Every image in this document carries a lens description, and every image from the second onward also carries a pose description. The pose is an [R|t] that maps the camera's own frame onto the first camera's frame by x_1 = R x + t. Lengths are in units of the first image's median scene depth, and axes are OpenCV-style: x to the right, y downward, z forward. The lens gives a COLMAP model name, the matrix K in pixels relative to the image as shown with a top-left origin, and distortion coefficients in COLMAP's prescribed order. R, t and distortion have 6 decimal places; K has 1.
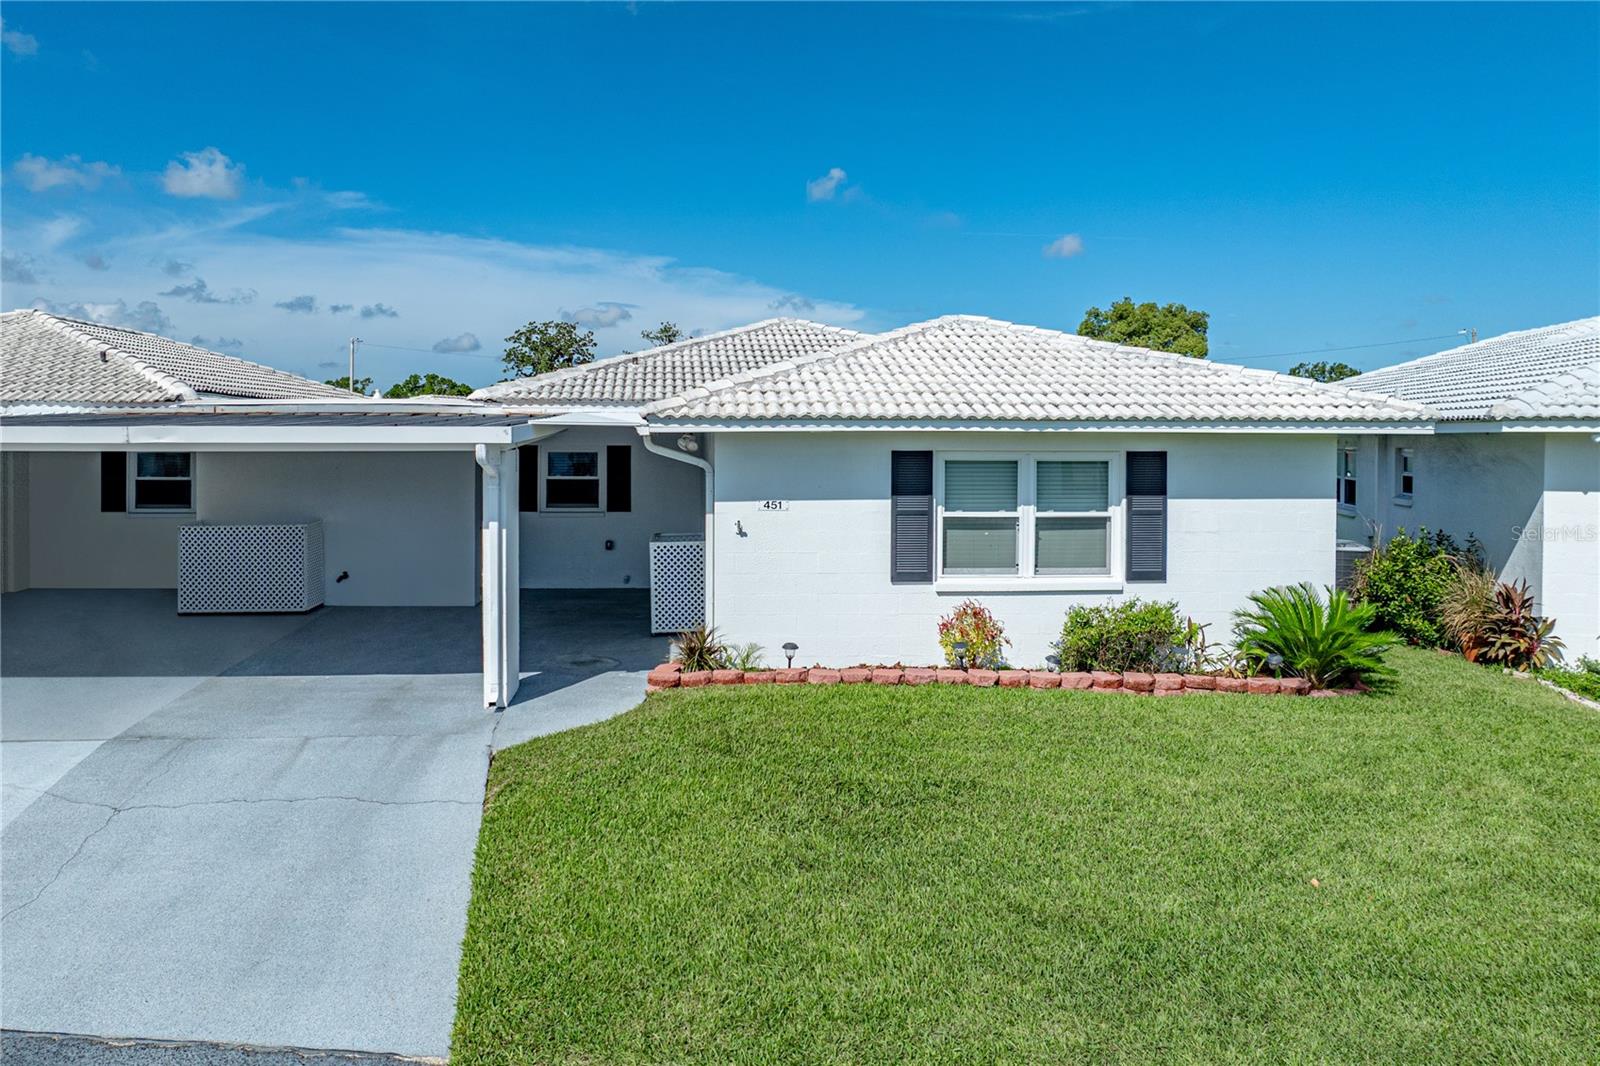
lens RADIAL K [[1204.8, 0, 800.5], [0, 1204.8, 505.3], [0, 0, 1]] dist [0.003089, -0.002065]
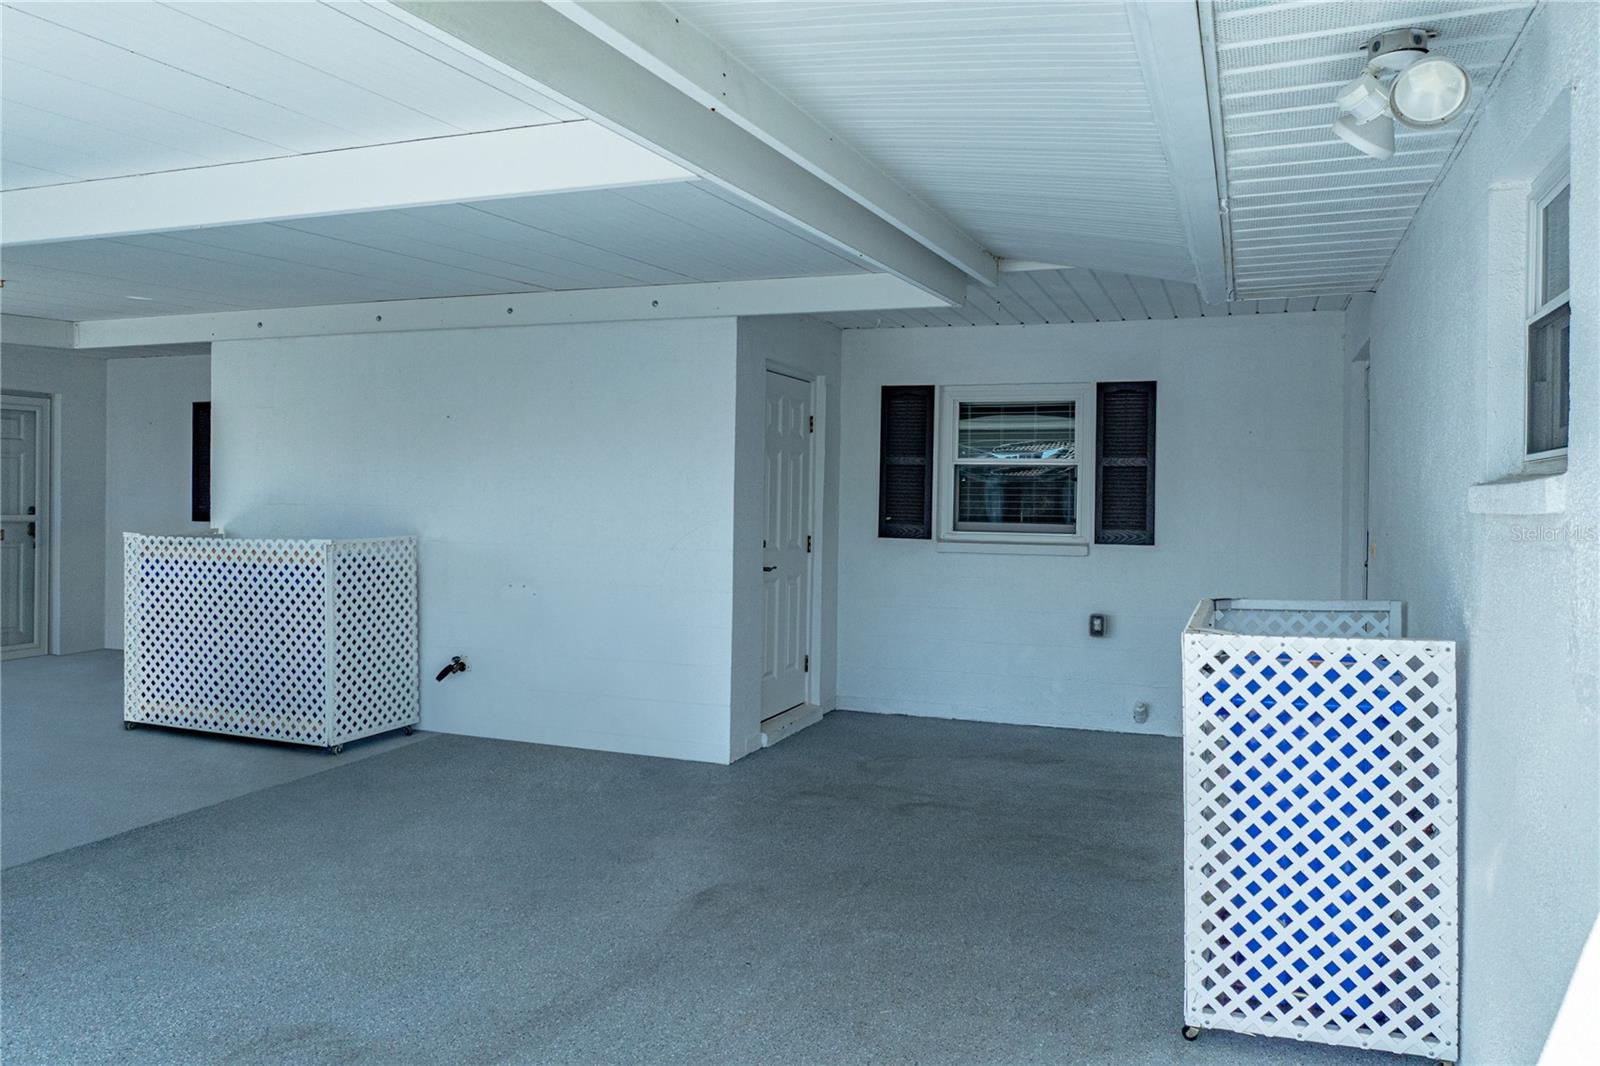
lens RADIAL K [[1204.8, 0, 800.5], [0, 1204.8, 505.3], [0, 0, 1]] dist [0.003089, -0.002065]
pose [[0.896246, 0.010454, -0.443434, -0.077705], [-0.035430, 0.998215, -0.048077, 0.017692], [0.442140, 0.058800, 0.895017, 0.665764]]
